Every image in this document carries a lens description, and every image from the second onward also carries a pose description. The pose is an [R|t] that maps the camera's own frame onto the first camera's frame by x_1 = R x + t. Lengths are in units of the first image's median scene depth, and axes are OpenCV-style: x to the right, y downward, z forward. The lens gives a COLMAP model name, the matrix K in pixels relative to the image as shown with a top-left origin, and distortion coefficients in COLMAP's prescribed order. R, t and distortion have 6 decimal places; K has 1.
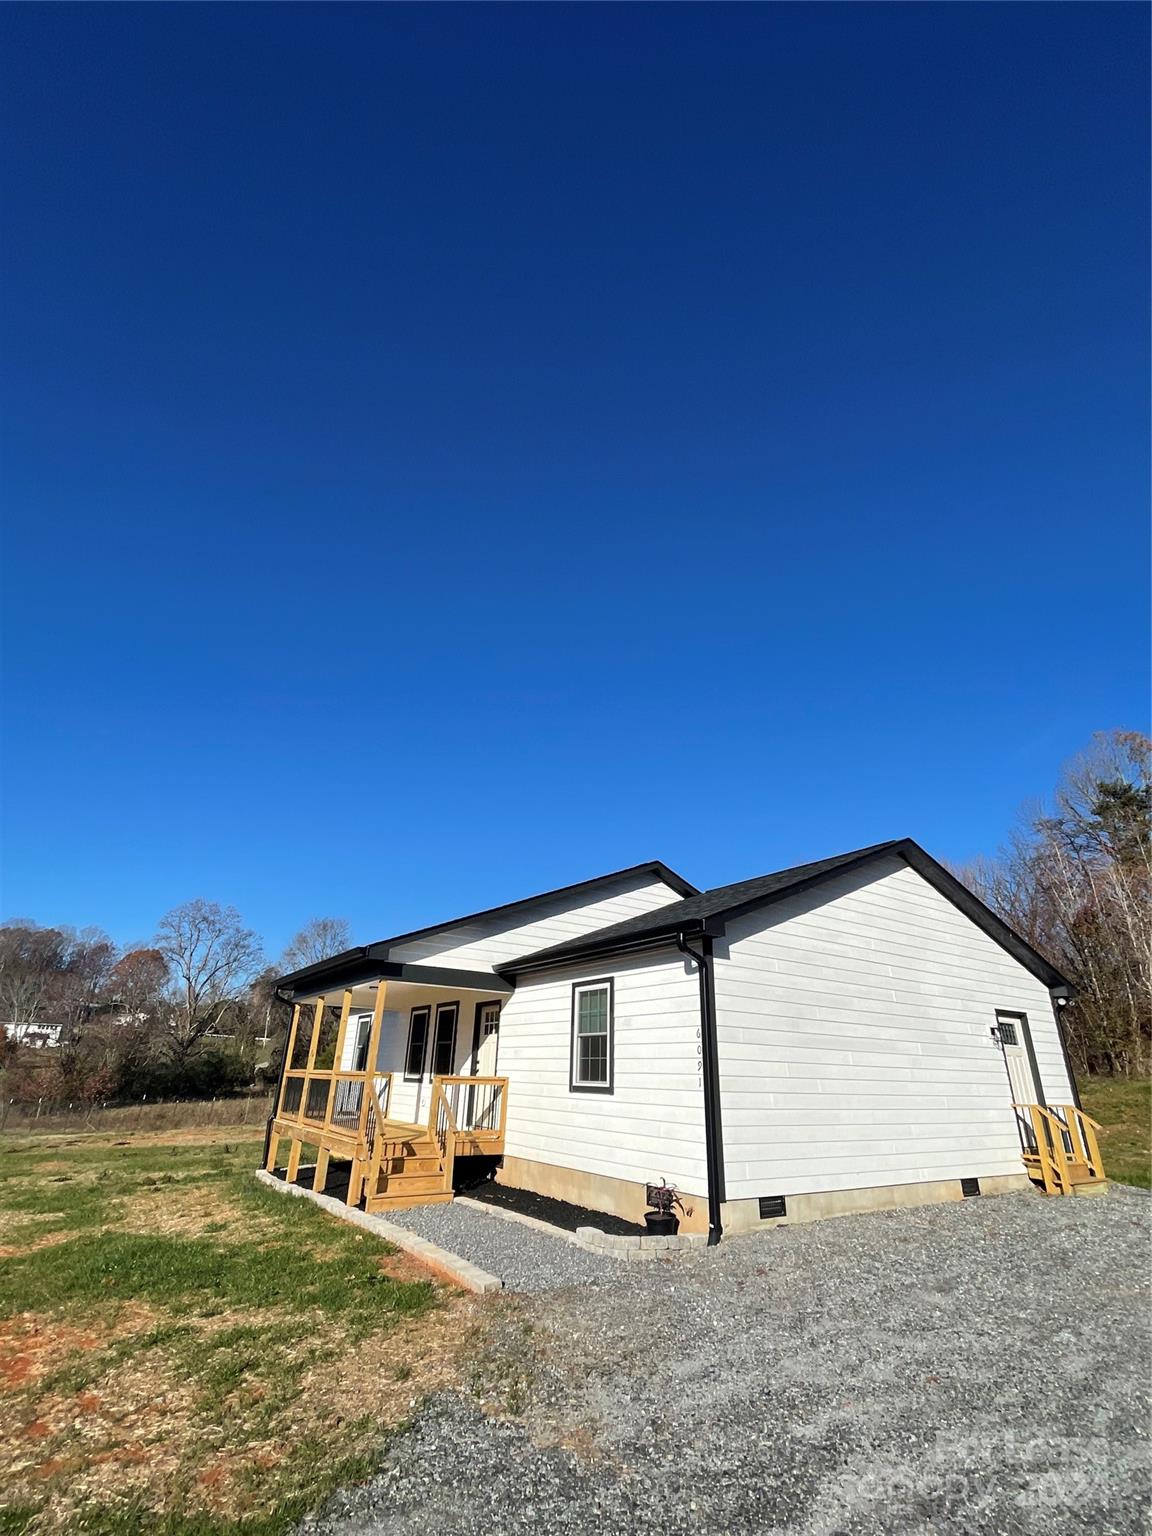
lens RADIAL K [[693.0, 0, 578.8], [0, 693.0, 767.4], [0, 0, 1]] dist [0.002637, -0.001904]
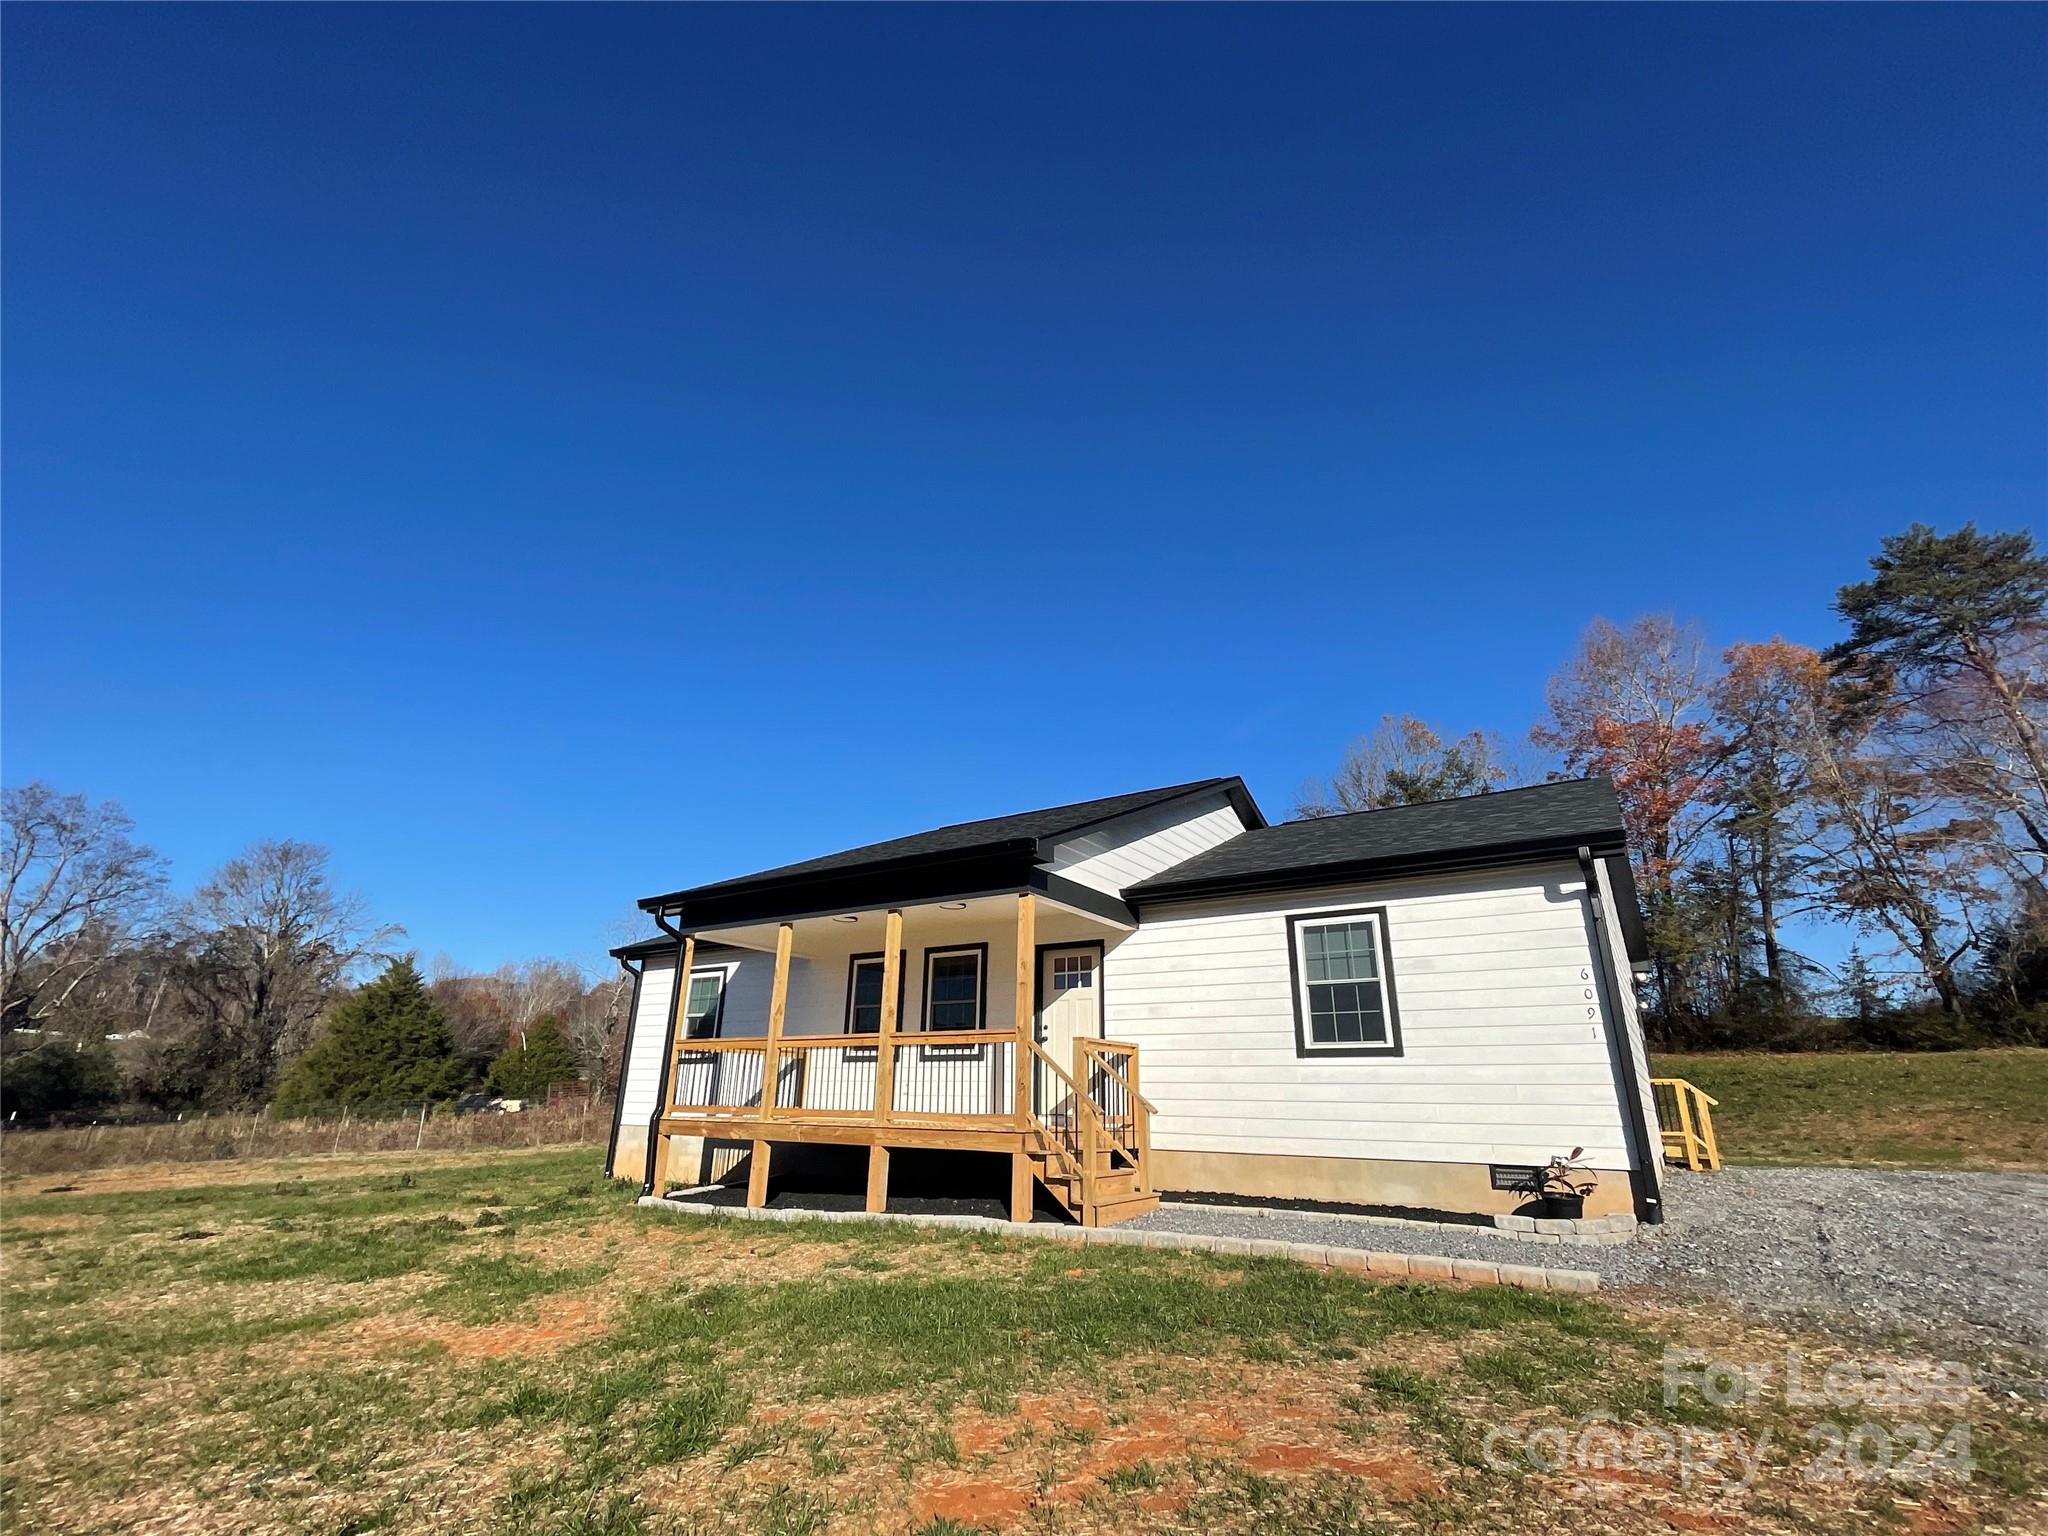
lens RADIAL K [[924.0, 0, 1015.4], [0, 924.0, 768.0], [0, 0, 1]] dist [0.002637, -0.001904]
pose [[0.924665, 0.123348, 0.360250, -0.565533], [-0.150793, 0.987351, 0.048980, 0.136312], [-0.349651, -0.099613, 0.931569, 0.187938]]
